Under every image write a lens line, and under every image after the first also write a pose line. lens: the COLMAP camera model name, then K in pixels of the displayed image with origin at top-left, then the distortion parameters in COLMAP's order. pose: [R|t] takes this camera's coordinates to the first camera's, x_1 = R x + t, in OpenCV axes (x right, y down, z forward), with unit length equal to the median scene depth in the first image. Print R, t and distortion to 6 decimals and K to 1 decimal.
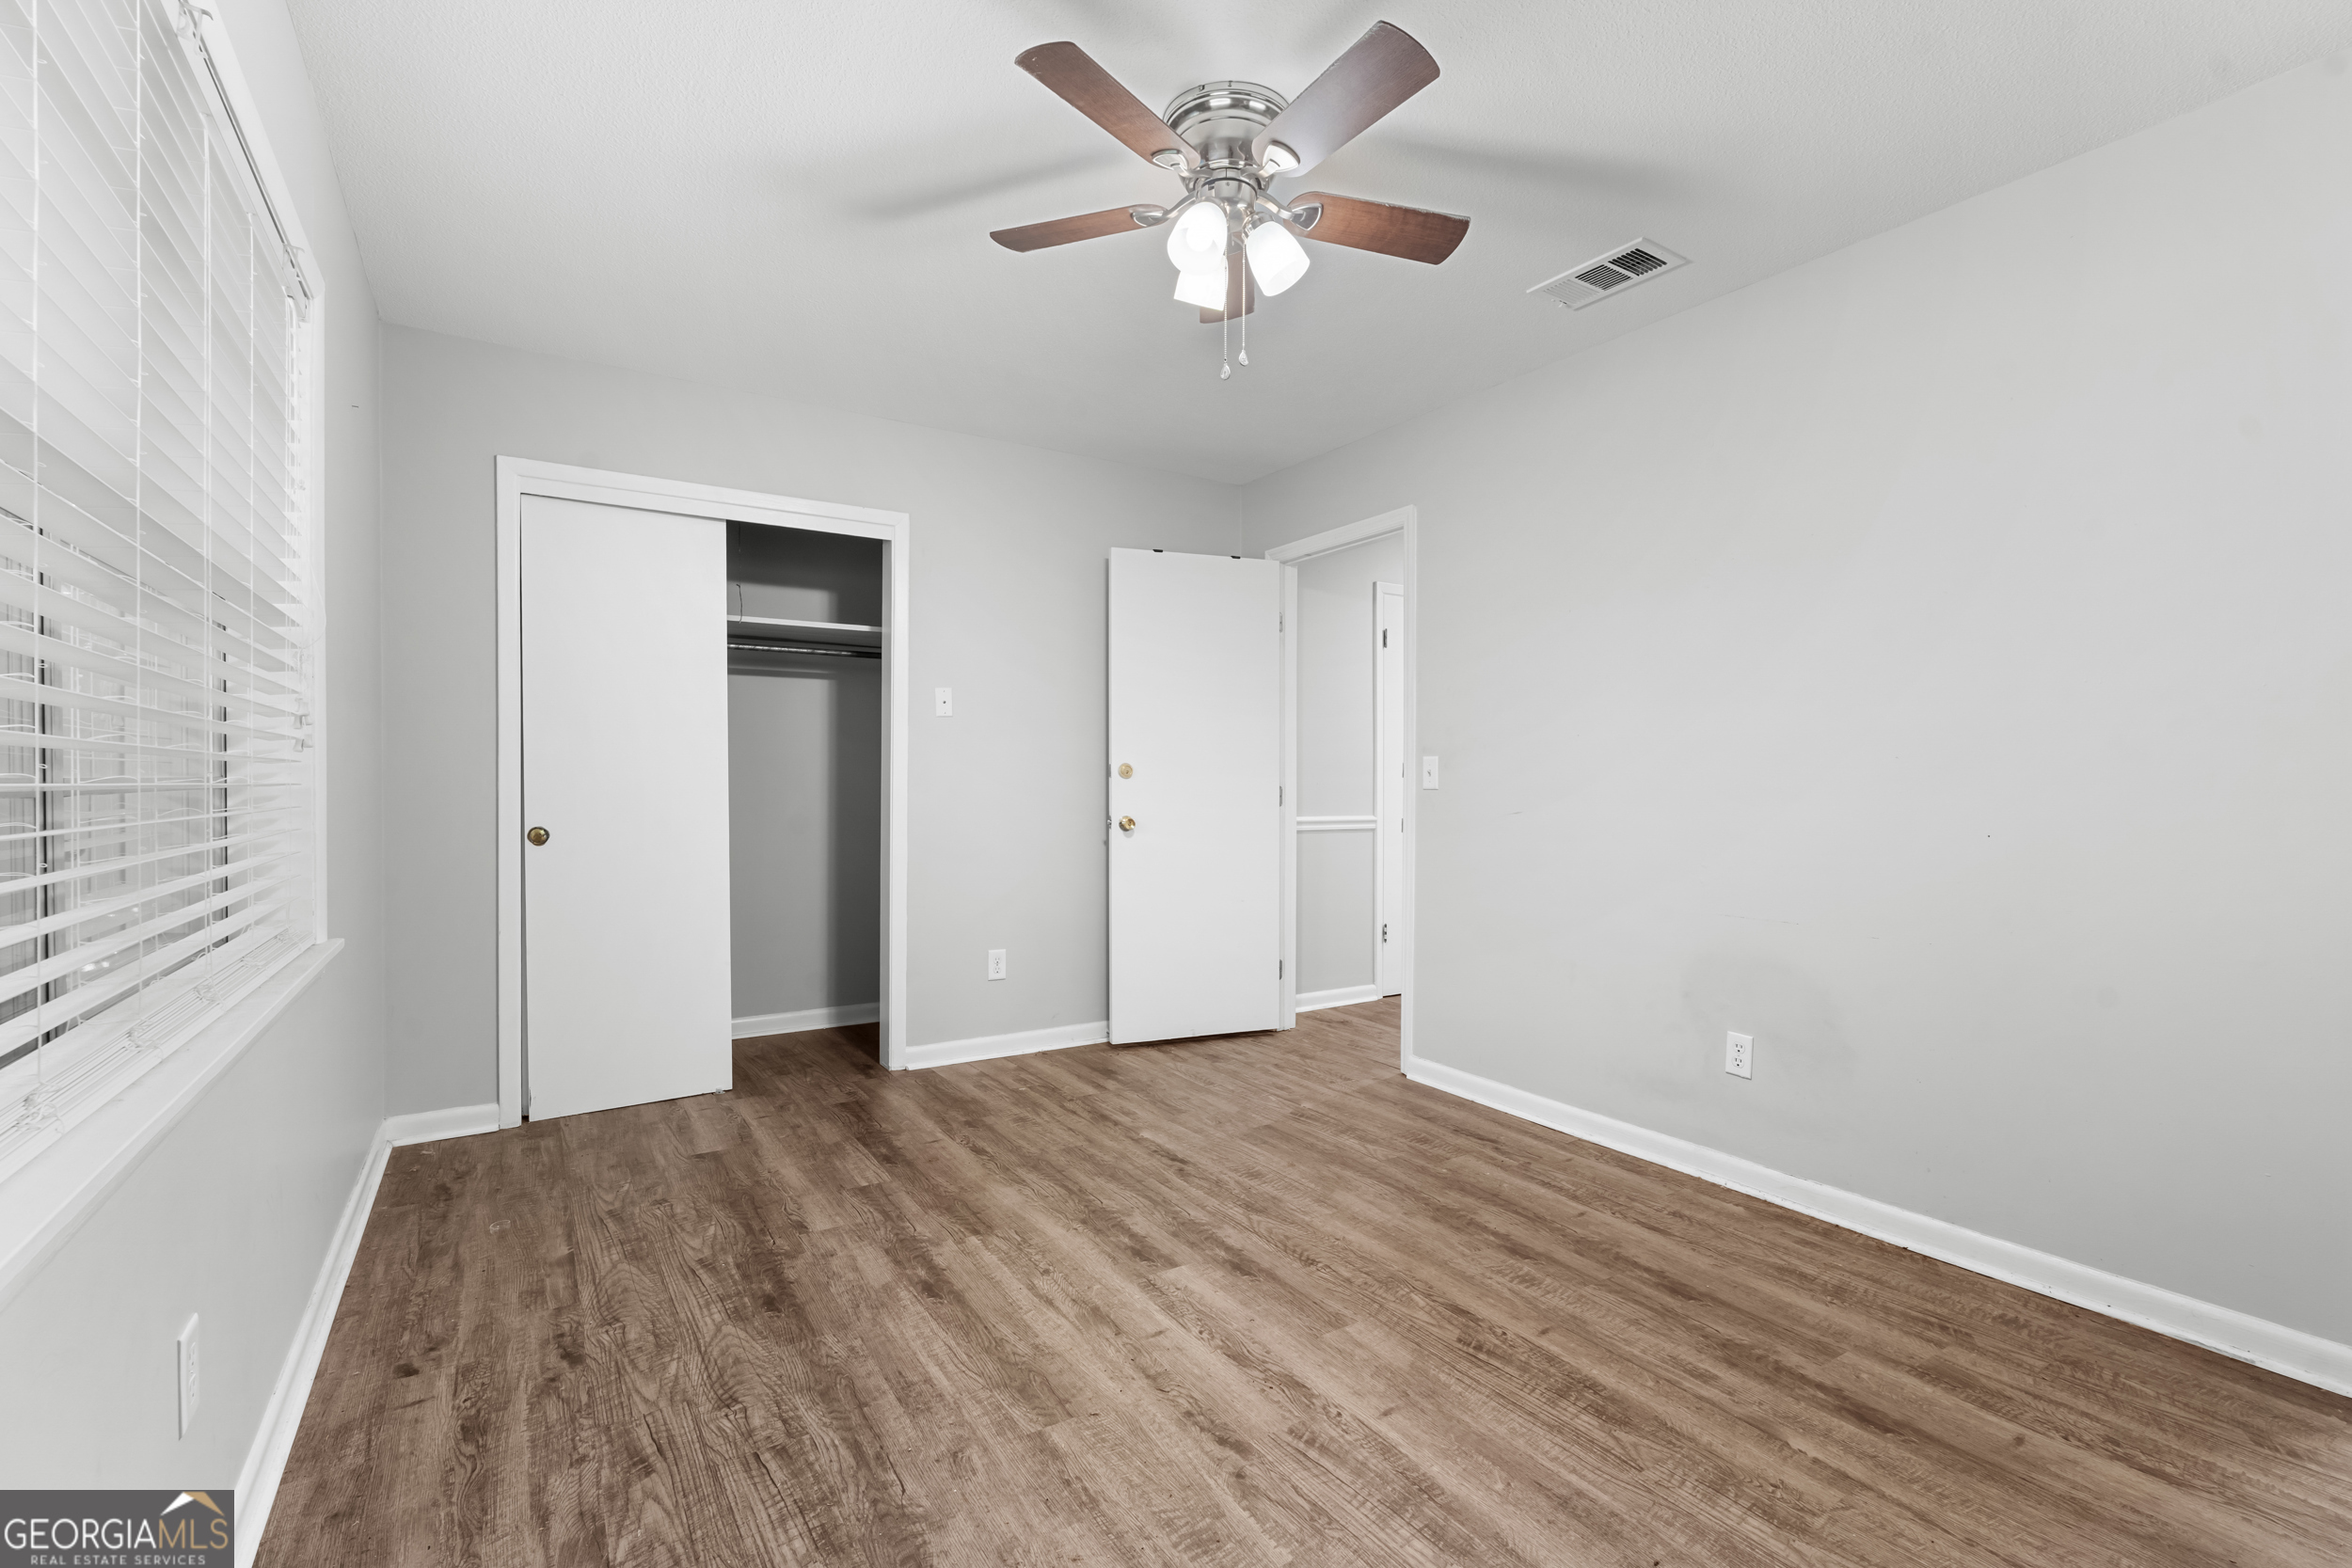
lens RADIAL K [[1050.1, 0, 1169.2], [0, 1050.1, 777.5], [0, 0, 1]] dist [-0.000482, 0.000144]
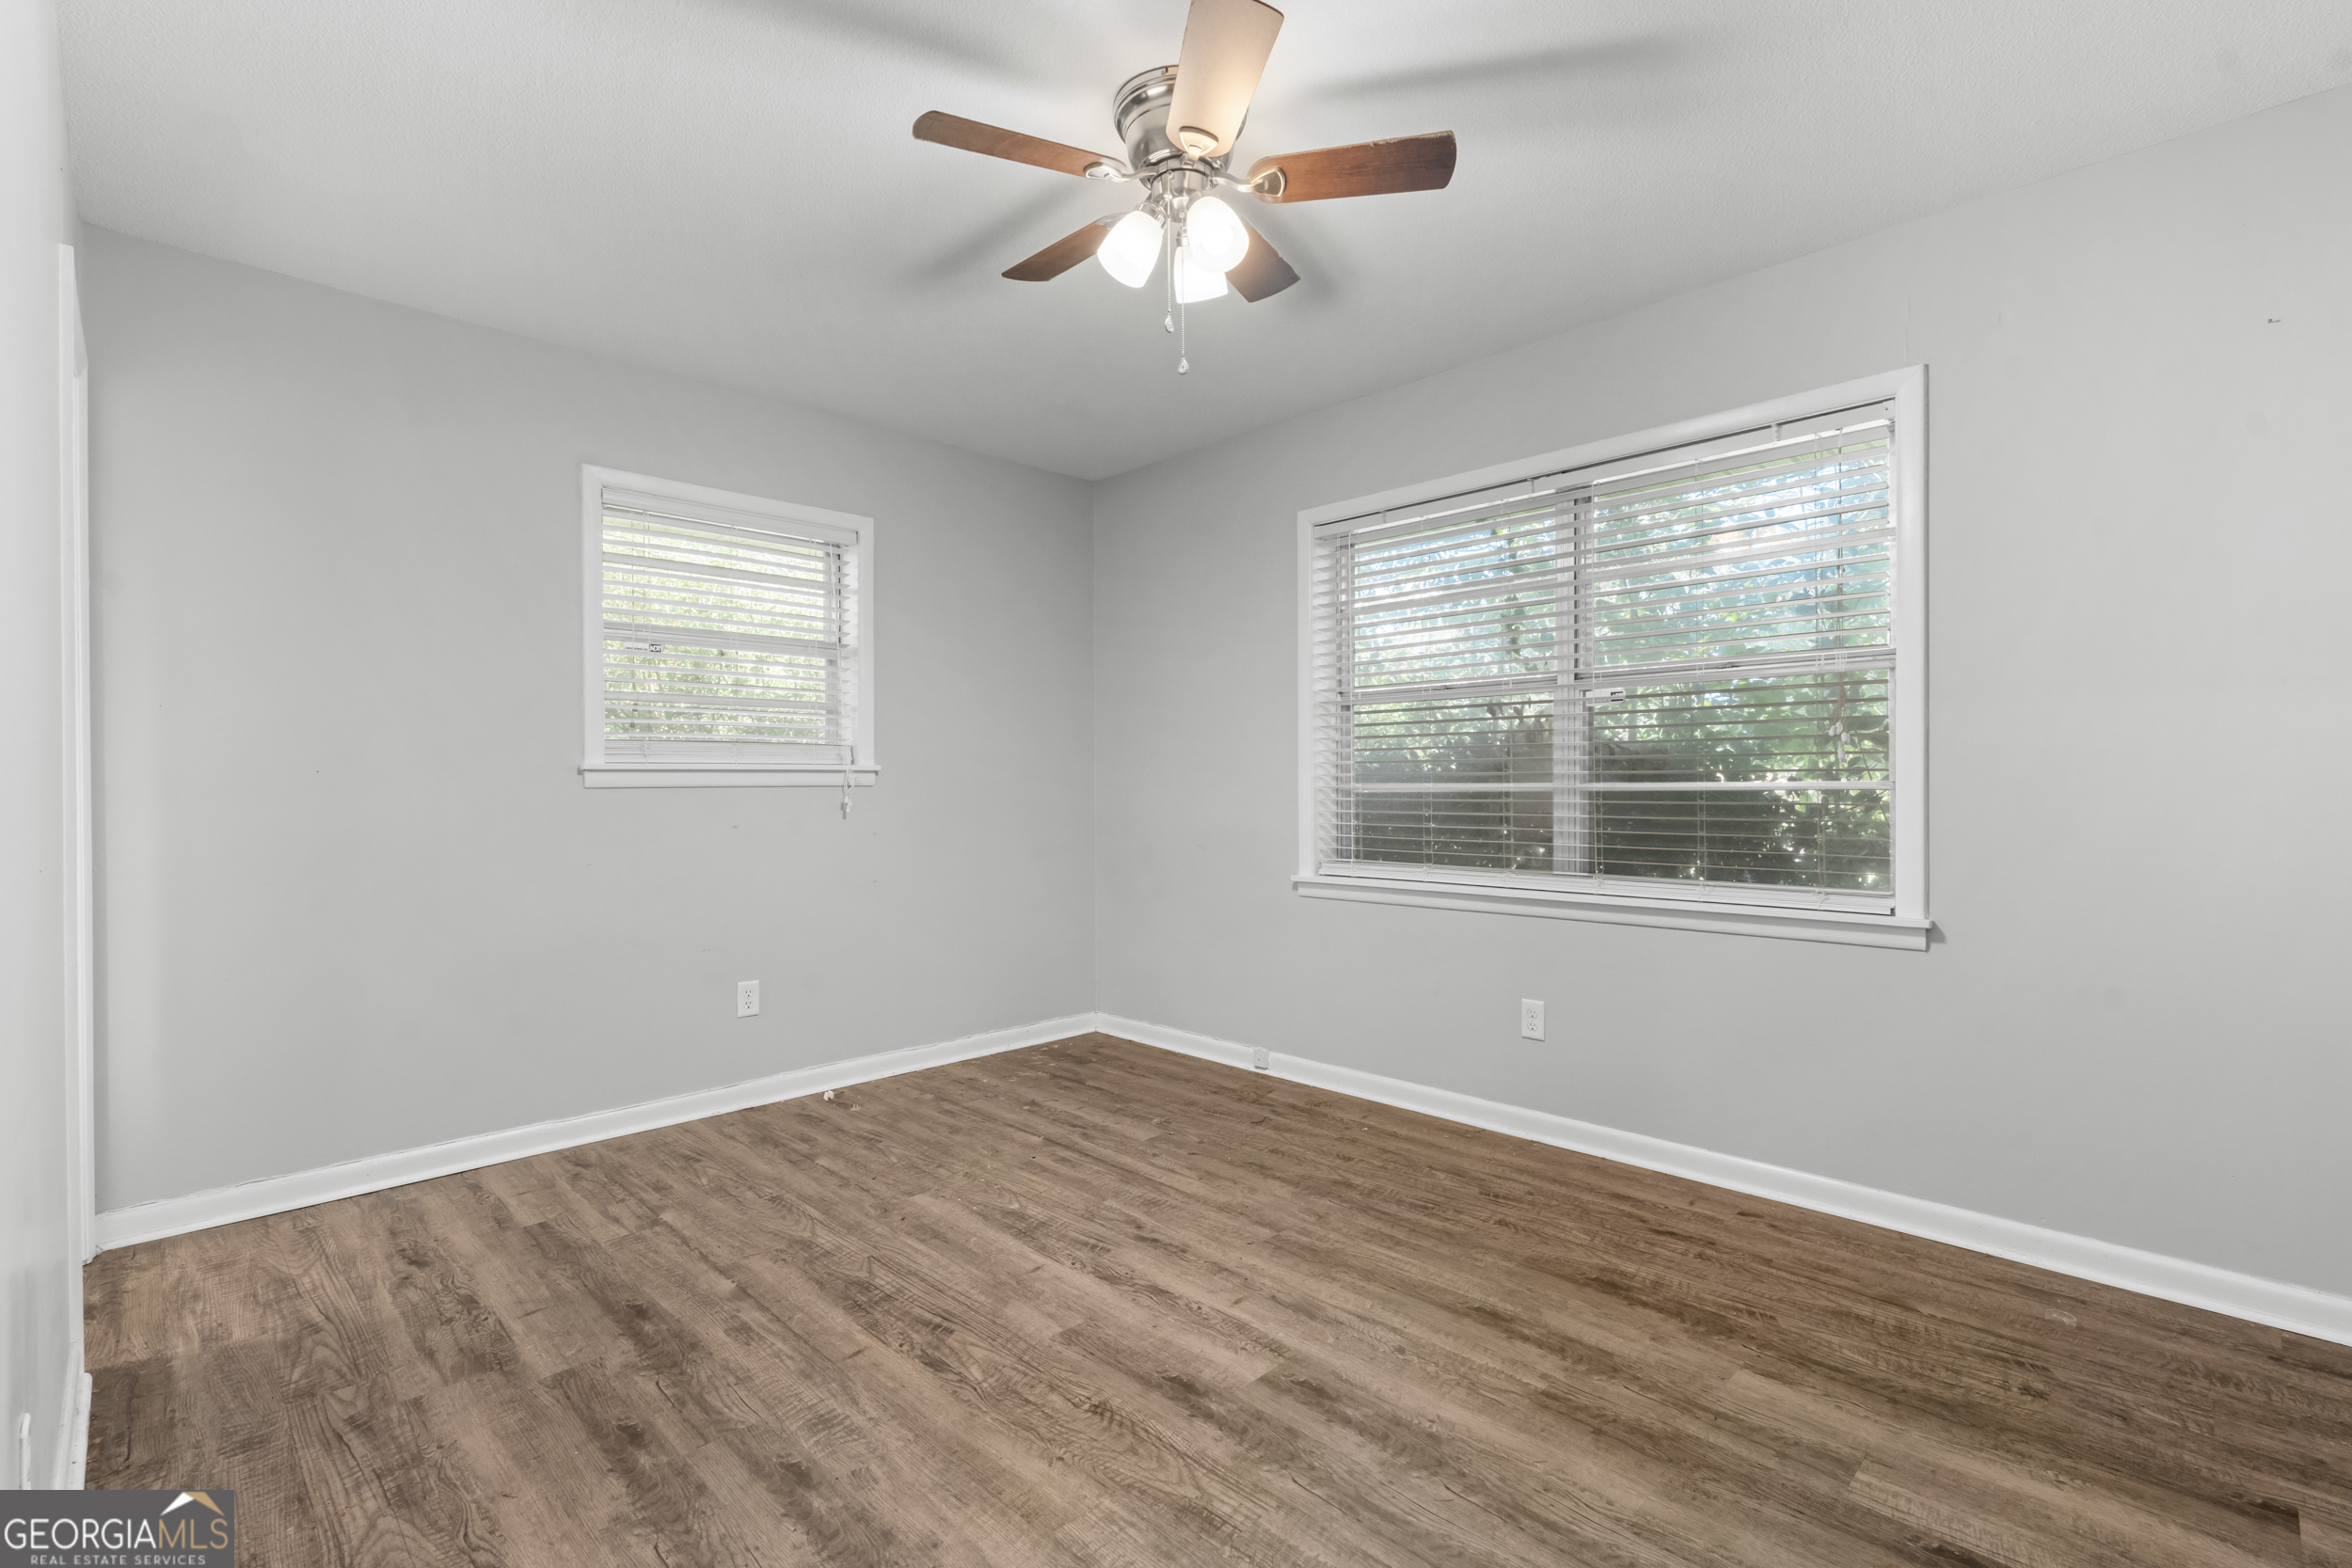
lens RADIAL K [[1050.1, 0, 1181.1], [0, 1050.1, 792.7], [0, 0, 1]] dist [-0.000482, 0.000144]
pose [[-0.974464, 0.001630, -0.224537, 0.278761], [0.001153, 0.999997, 0.002258, 0.008746], [0.224540, 0.001941, -0.974463, 1.983679]]
